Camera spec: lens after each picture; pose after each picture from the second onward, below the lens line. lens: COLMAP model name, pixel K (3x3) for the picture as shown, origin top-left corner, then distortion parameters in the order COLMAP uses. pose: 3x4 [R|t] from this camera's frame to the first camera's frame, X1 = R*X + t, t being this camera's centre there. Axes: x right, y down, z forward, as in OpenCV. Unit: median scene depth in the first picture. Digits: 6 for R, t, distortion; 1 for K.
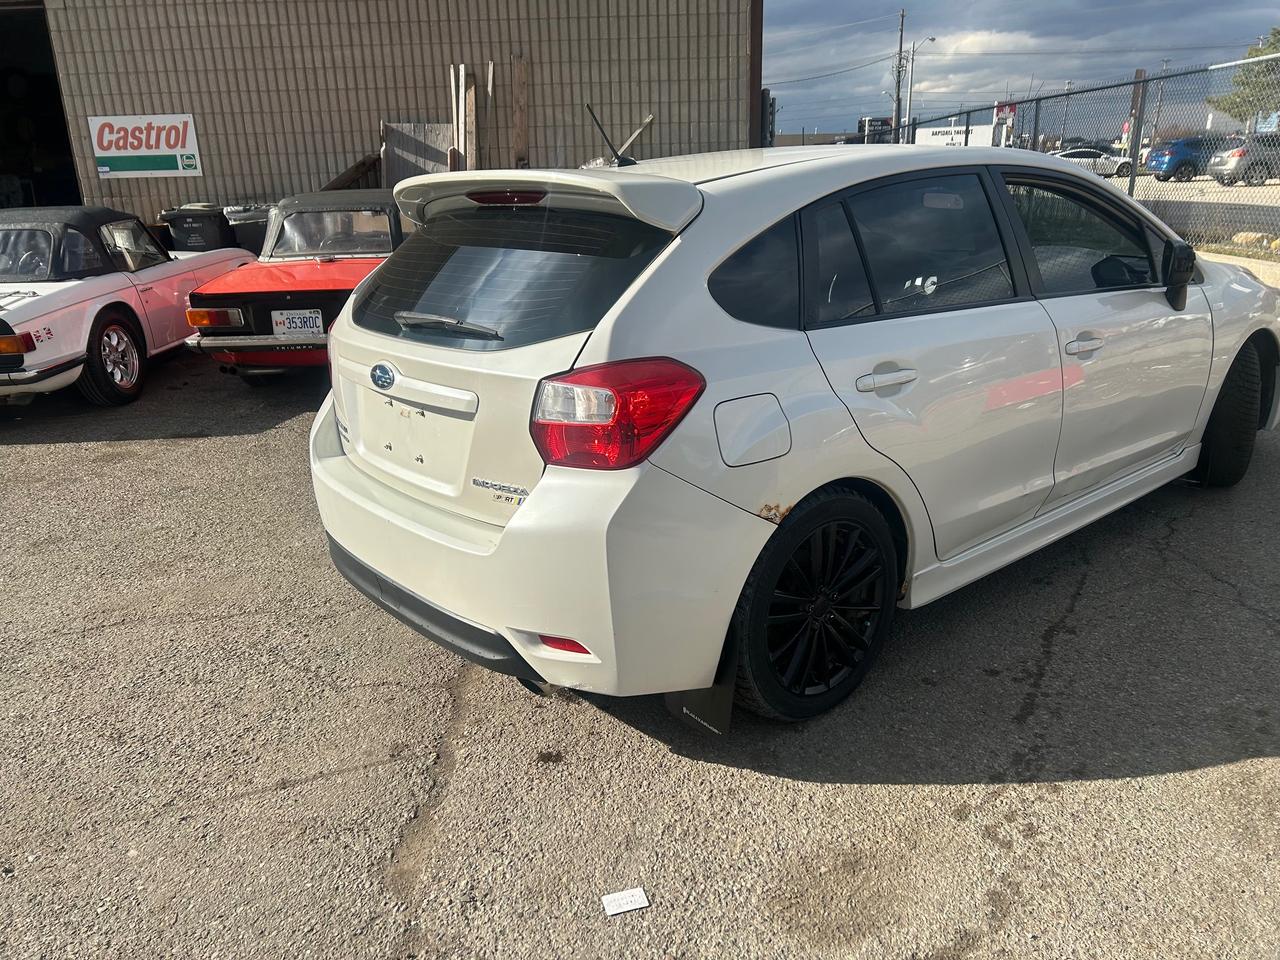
lens RADIAL K [[980.0, 0, 640.0], [0, 980.0, 480.0], [0, 0, 1]] dist [0.048264, -0.062875]
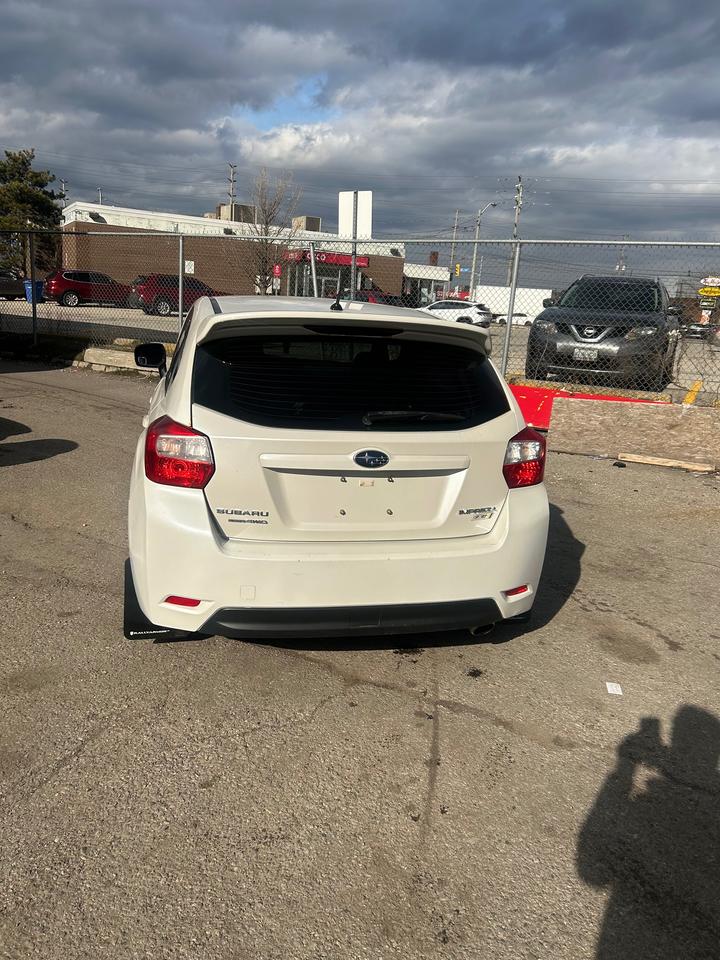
lens RADIAL K [[735.0, 0, 356.4], [0, 735.0, 478.7], [0, 0, 1]] dist [0.048264, -0.062875]
pose [[0.451341, -0.150517, 0.879566, -1.308428], [0.195471, 0.978409, 0.067128, -0.167317], [-0.870679, 0.141633, 0.471018, 0.593008]]
